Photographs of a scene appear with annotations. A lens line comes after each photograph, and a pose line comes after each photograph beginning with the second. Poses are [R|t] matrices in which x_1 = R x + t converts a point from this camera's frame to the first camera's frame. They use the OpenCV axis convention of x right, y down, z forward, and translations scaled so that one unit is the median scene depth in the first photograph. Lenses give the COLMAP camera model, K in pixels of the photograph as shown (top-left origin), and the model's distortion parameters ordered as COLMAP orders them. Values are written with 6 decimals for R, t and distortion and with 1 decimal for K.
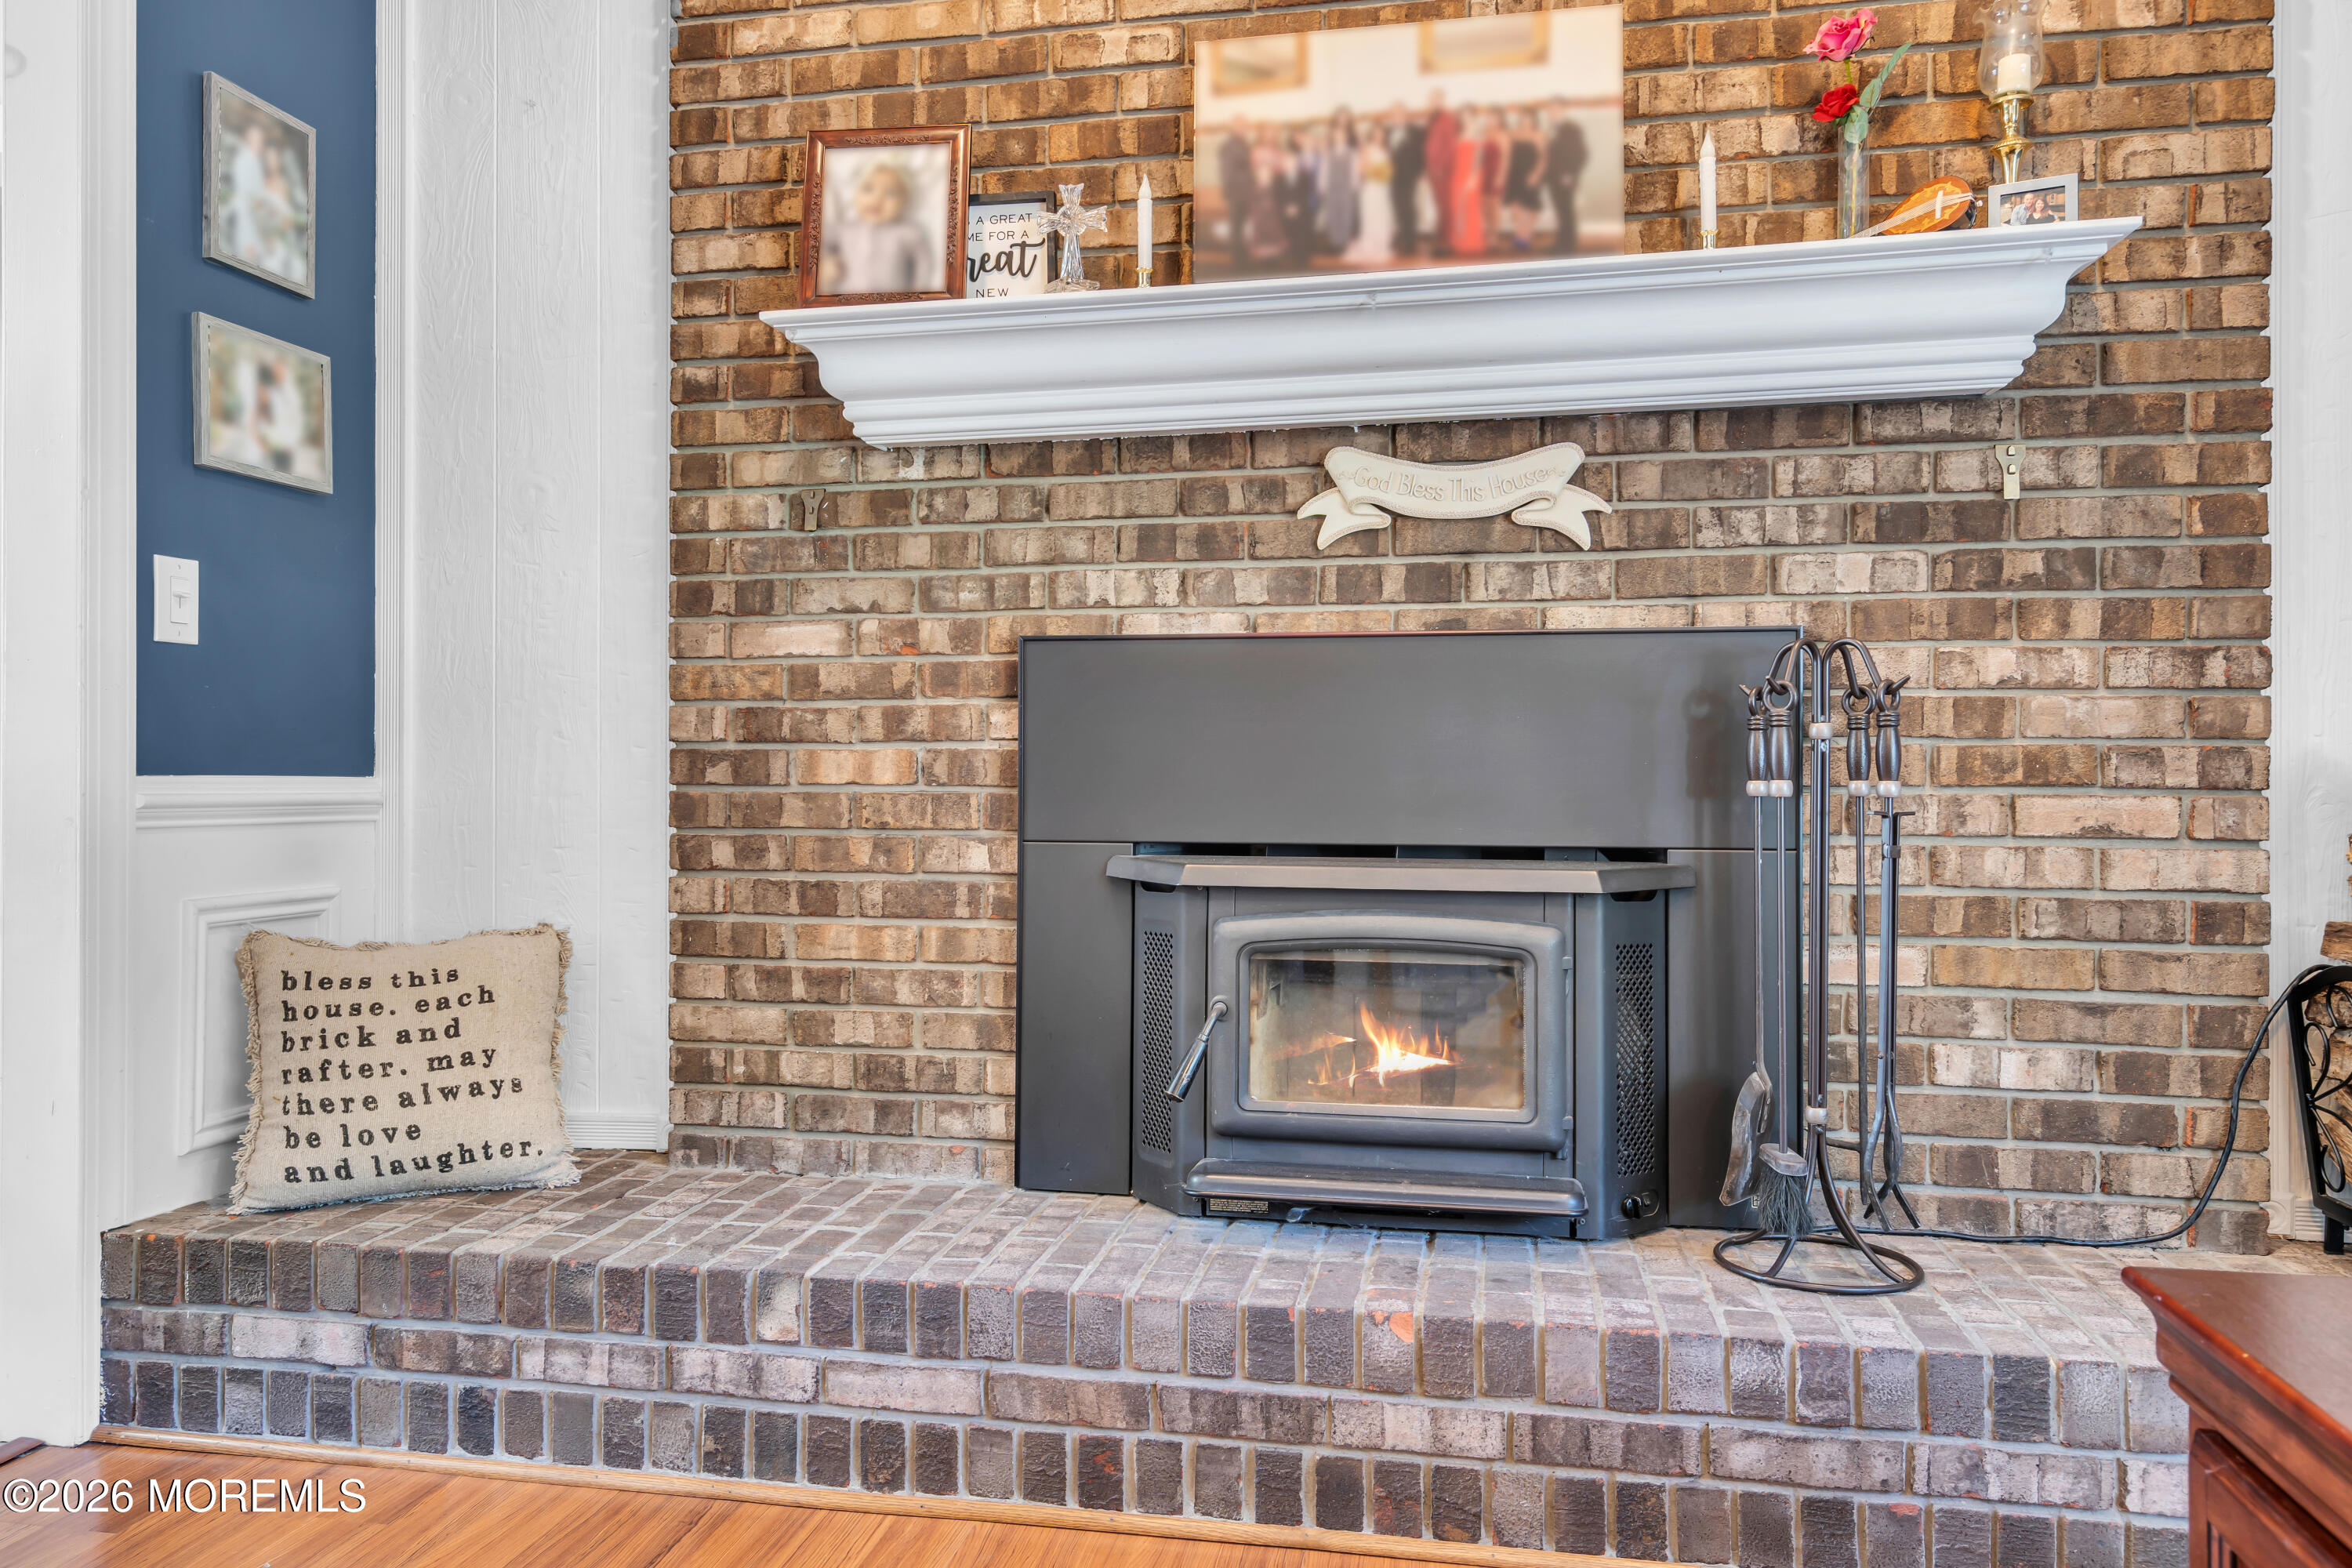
lens RADIAL K [[1651.0, 0, 1136.9], [0, 1651.0, 778.7], [0, 0, 1]] dist [0.008330, 0.006830]
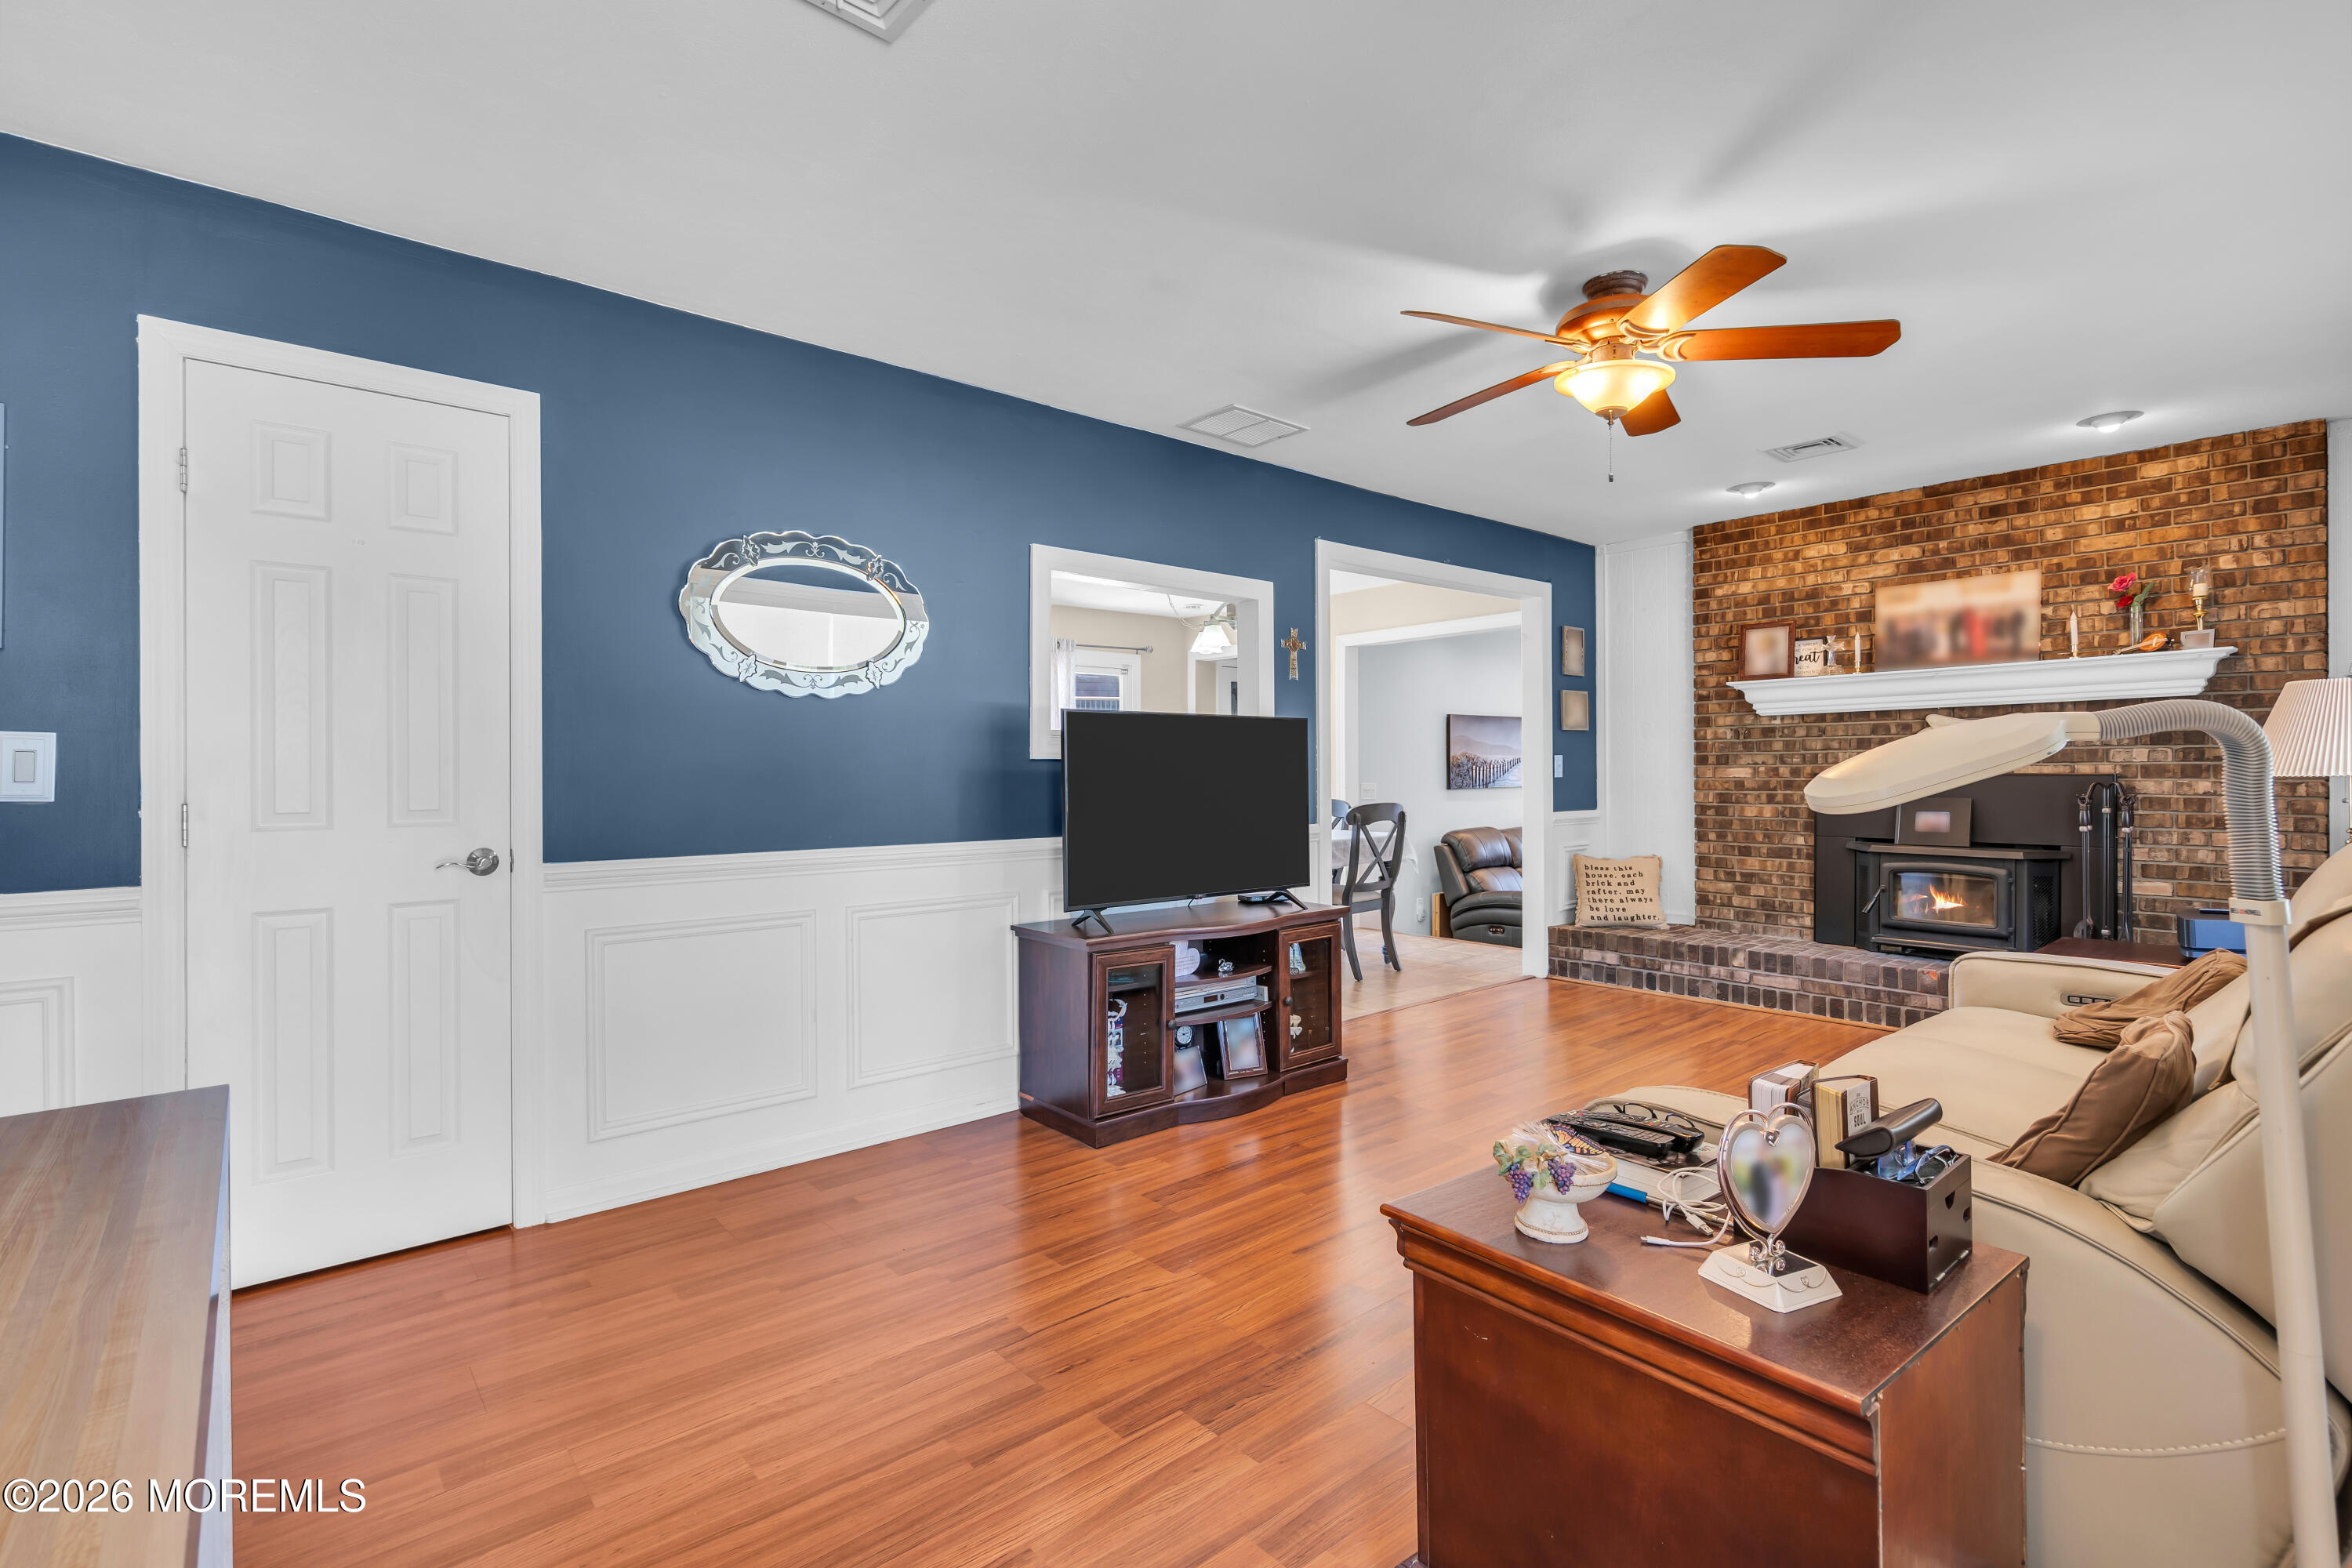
lens RADIAL K [[1079.0, 0, 1154.0], [0, 1079.0, 767.3], [0, 0, 1]] dist [-0.009130, 0.003439]
pose [[0.793128, -0.006230, -0.609023, 0.195899], [0.006957, 0.999975, -0.001169, -0.108113], [0.609015, -0.003310, 0.793152, -1.536455]]
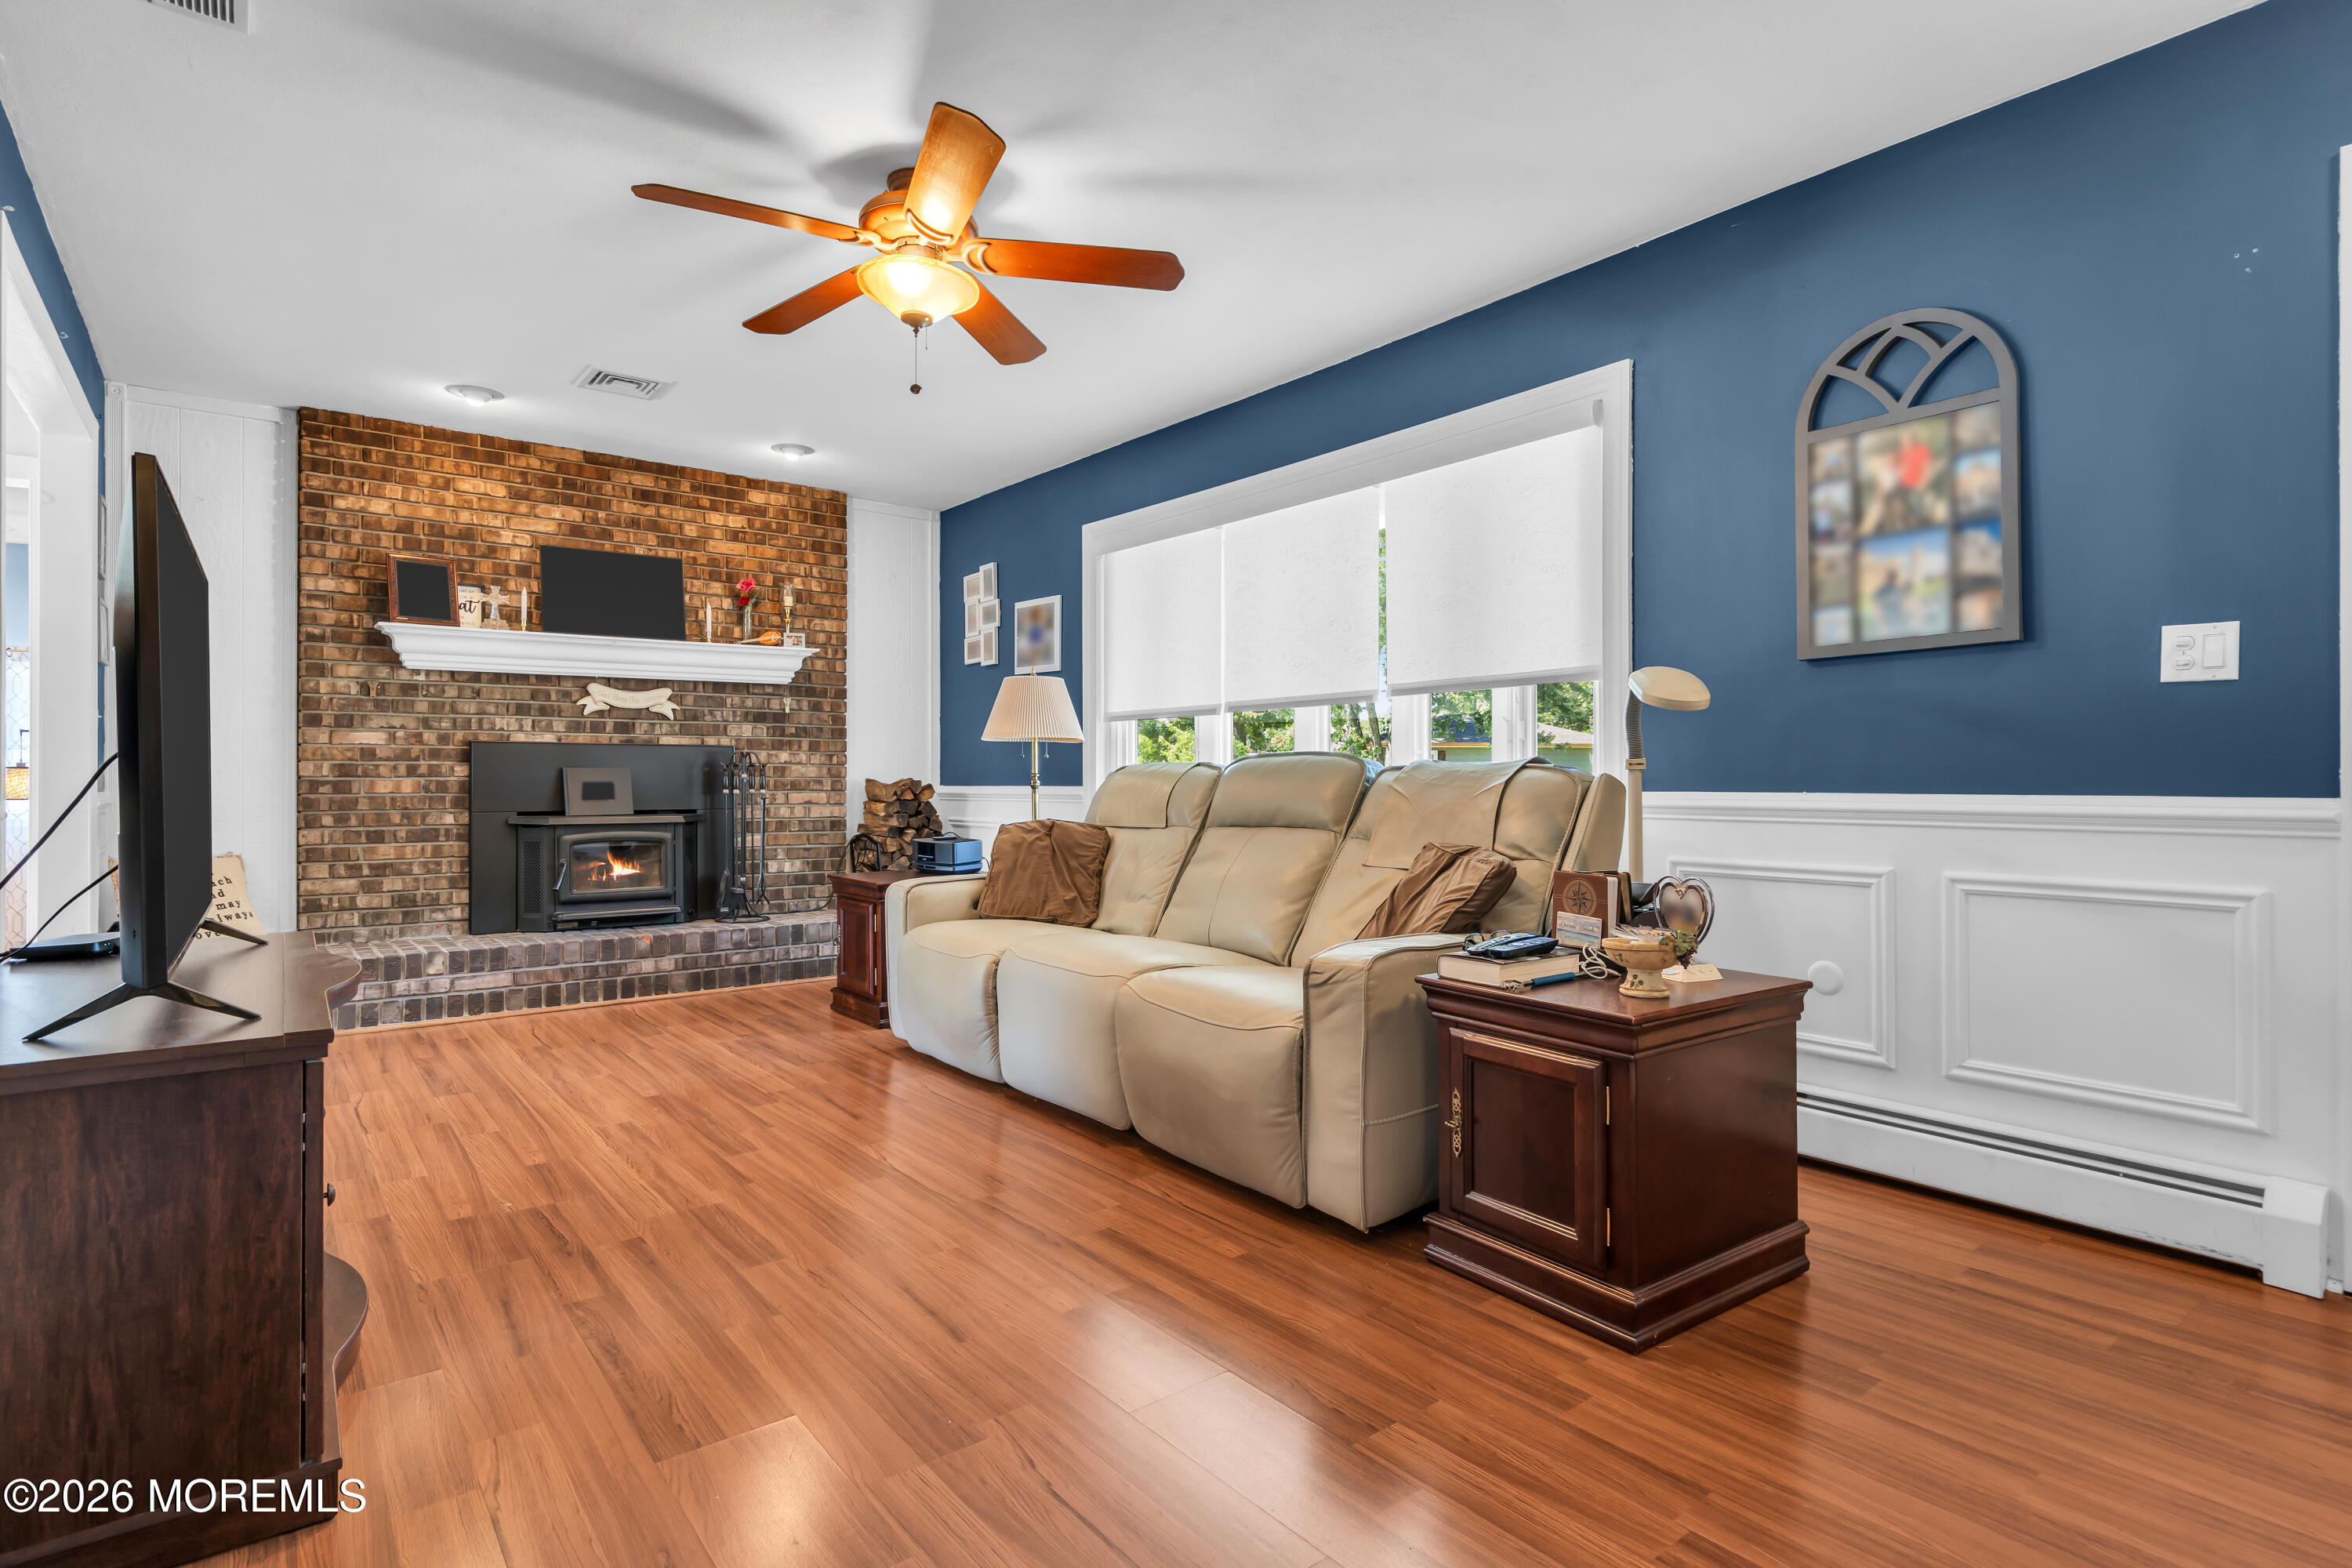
lens RADIAL K [[1165.6, 0, 1176.3], [0, 1165.6, 771.5], [0, 0, 1]] dist [0.002117, 0.000764]
pose [[0.635147, 0.003242, 0.772384, -0.880431], [-0.001327, 0.999994, -0.003106, -0.028925], [-0.772390, 0.000948, 0.635148, -1.252949]]
